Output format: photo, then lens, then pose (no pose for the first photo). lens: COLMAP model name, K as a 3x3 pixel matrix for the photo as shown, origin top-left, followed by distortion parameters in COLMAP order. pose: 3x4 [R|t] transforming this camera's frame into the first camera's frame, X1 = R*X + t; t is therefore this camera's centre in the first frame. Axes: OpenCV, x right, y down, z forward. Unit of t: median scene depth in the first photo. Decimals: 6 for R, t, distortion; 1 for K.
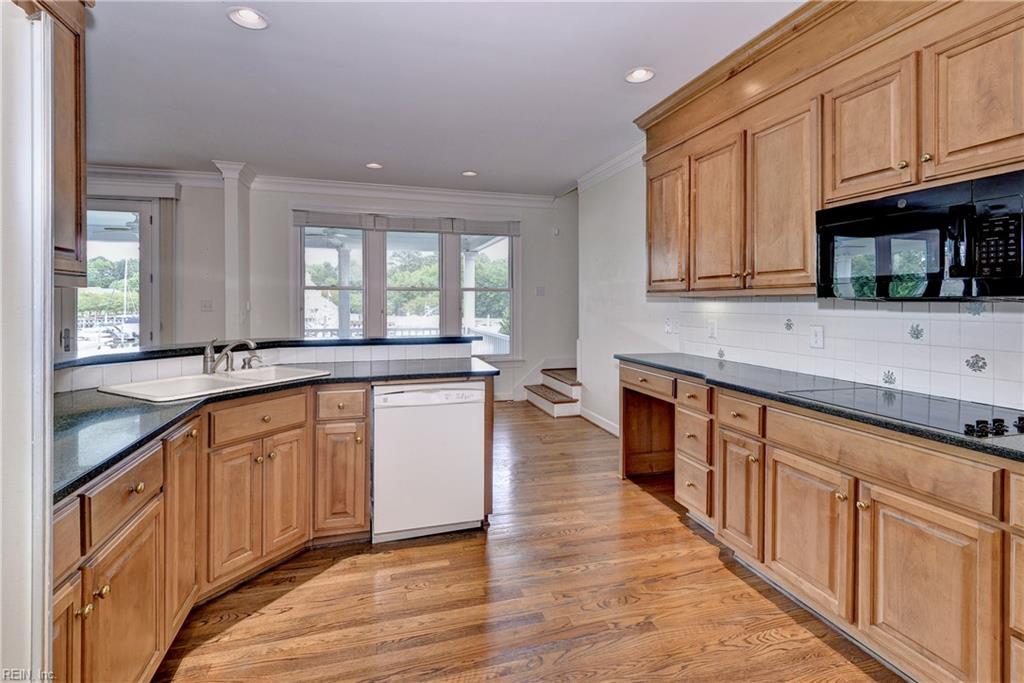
lens RADIAL K [[477.5, 0, 507.5], [0, 477.5, 305.4], [0, 0, 1]] dist [0.025165, -0.015473]
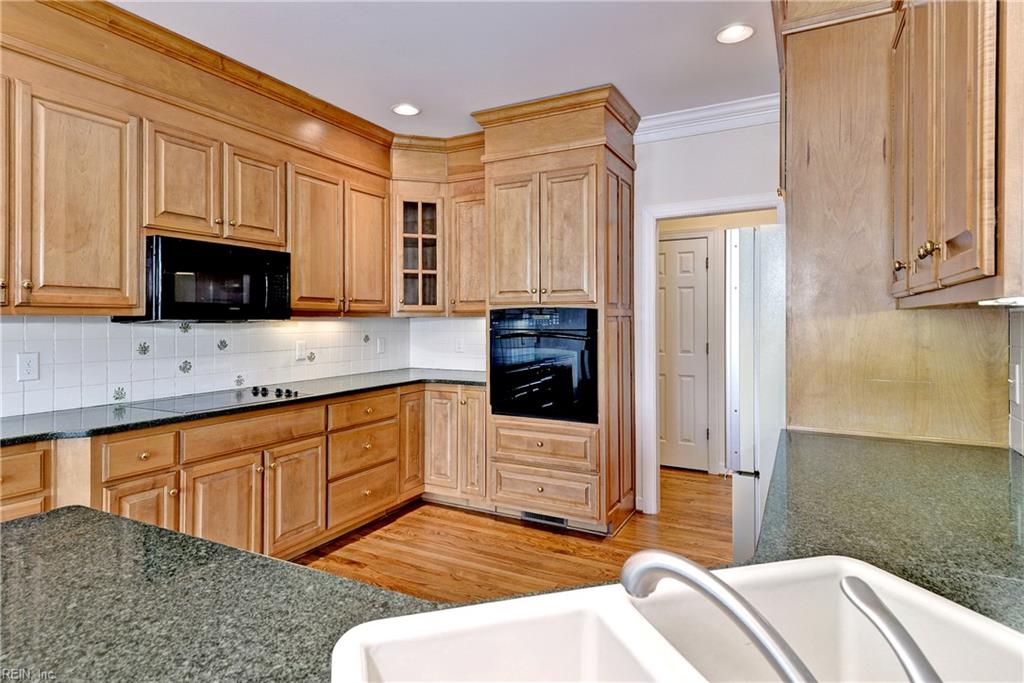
lens RADIAL K [[563.1, 0, 508.5], [0, 563.1, 318.2], [0, 0, 1]] dist [0.033549, -0.000264]
pose [[-0.724561, -0.000934, 0.689210, -0.692802], [0.002389, 0.999990, 0.003866, -0.020793], [-0.689207, 0.004447, -0.724551, 1.282888]]
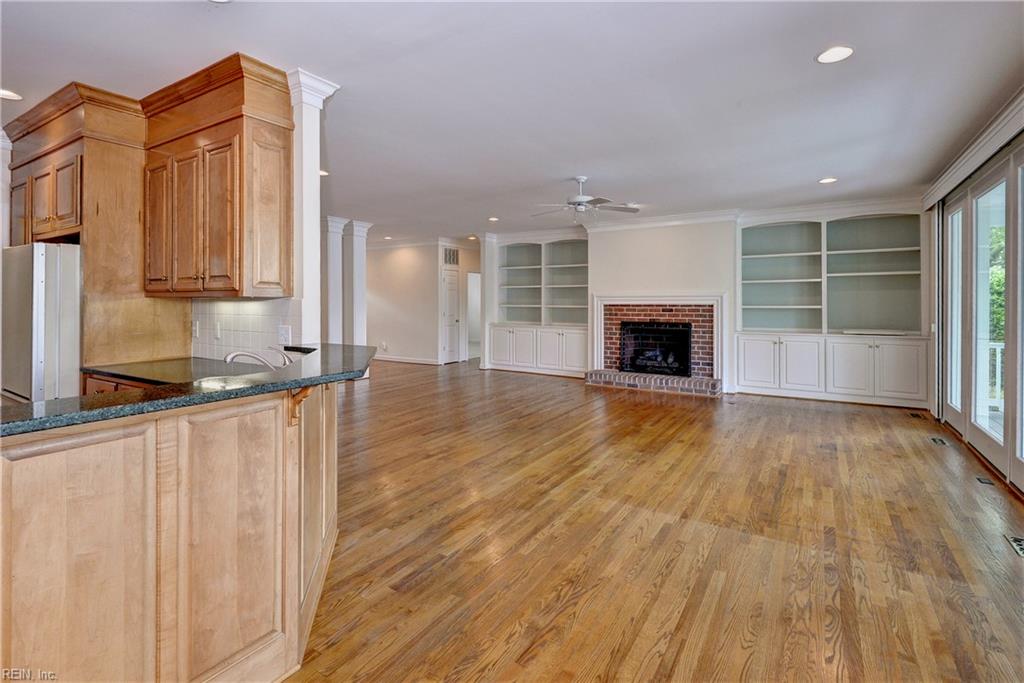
lens RADIAL K [[477.5, 0, 507.5], [0, 477.5, 305.4], [0, 0, 1]] dist [0.025165, -0.015473]
pose [[-0.743032, -0.000751, -0.669256, -0.361584], [-0.007074, 0.999952, 0.006732, -0.022604], [0.669219, 0.009736, -0.743002, 2.086816]]
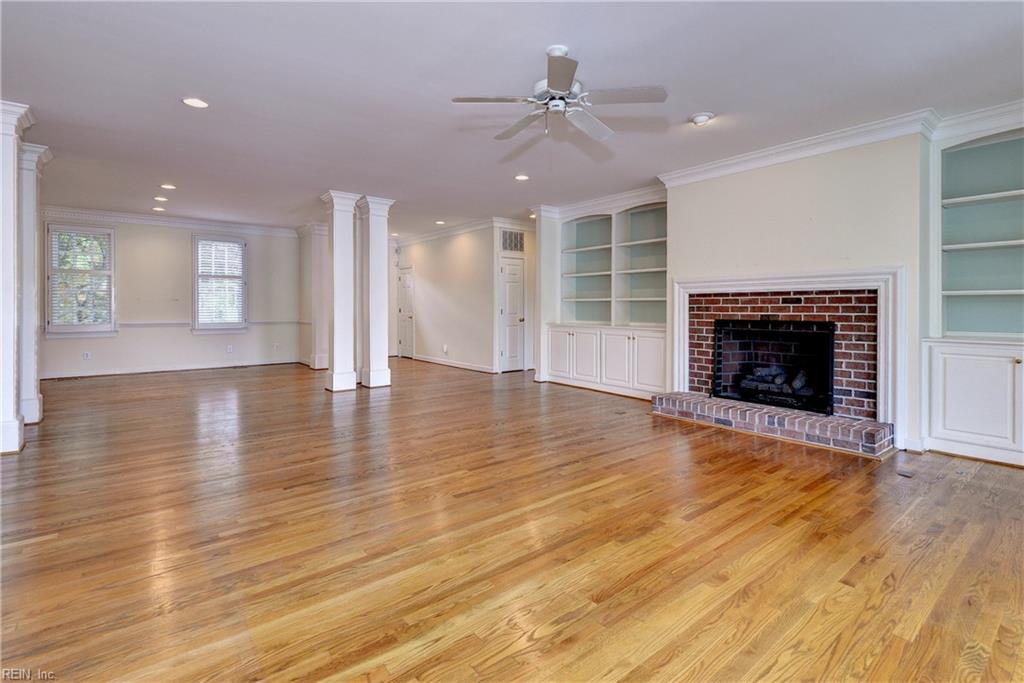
lens RADIAL K [[473.6, 0, 510.3], [0, 473.6, 313.2], [0, 0, 1]] dist [0.023144, -0.016986]
pose [[-0.919651, -0.000132, -0.392737, -1.561310], [-0.005898, 0.999892, 0.013475, 0.058688], [0.392693, 0.014708, -0.919552, 1.727942]]
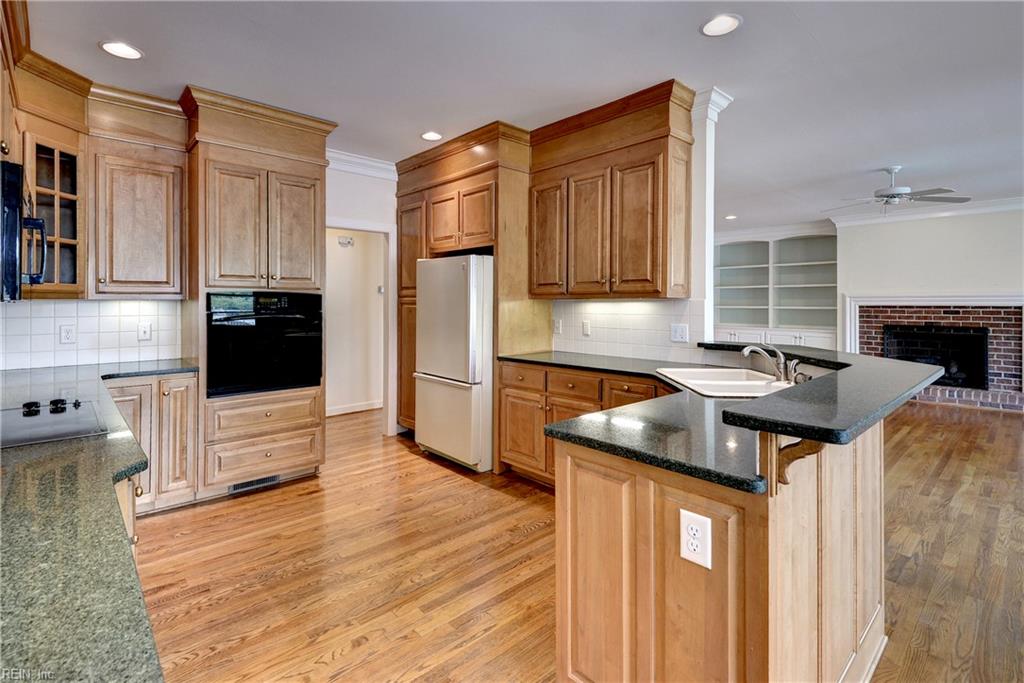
lens RADIAL K [[477.5, 0, 507.5], [0, 477.5, 305.4], [0, 0, 1]] dist [0.025165, -0.015473]
pose [[-0.891547, -0.003193, -0.452918, 0.322314], [-0.006530, 0.999962, 0.005805, -0.015838], [0.452882, 0.008133, -0.891534, 1.743394]]
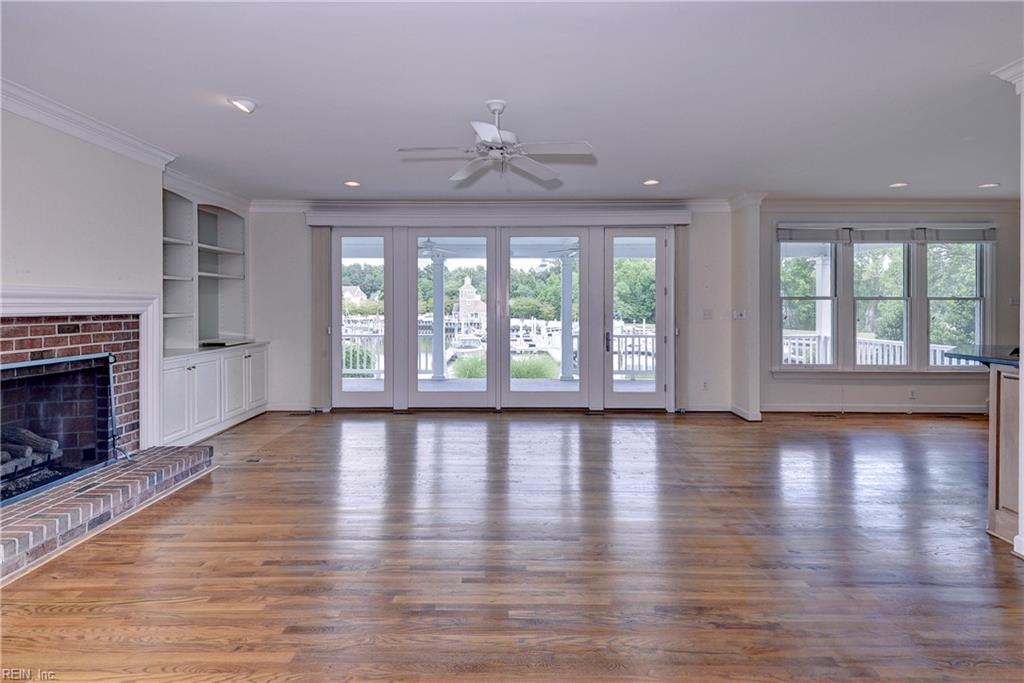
lens RADIAL K [[521.0, 0, 514.8], [0, 521.0, 308.0], [0, 0, 1]] dist [0.004986, -0.006025]
pose [[0.963405, -0.002989, -0.268032, -1.712840], [0.002848, 0.999996, -0.000913, -0.031377], [0.268034, 0.000116, 0.963409, -0.822858]]
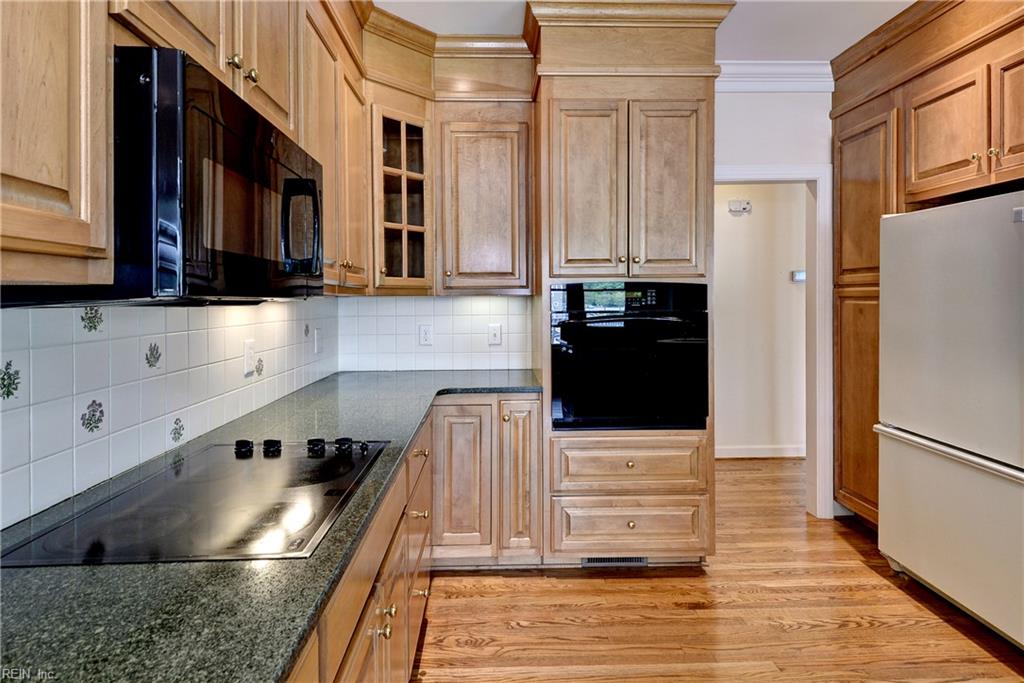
lens RADIAL K [[549.3, 0, 508.9], [0, 549.3, 305.1], [0, 0, 1]] dist [0.025858, -0.000861]
pose [[-0.972425, 0.000675, 0.233214, 0.286249], [0.004176, 0.999886, 0.014521, -0.014020], [-0.233178, 0.015094, -0.972317, 1.257346]]
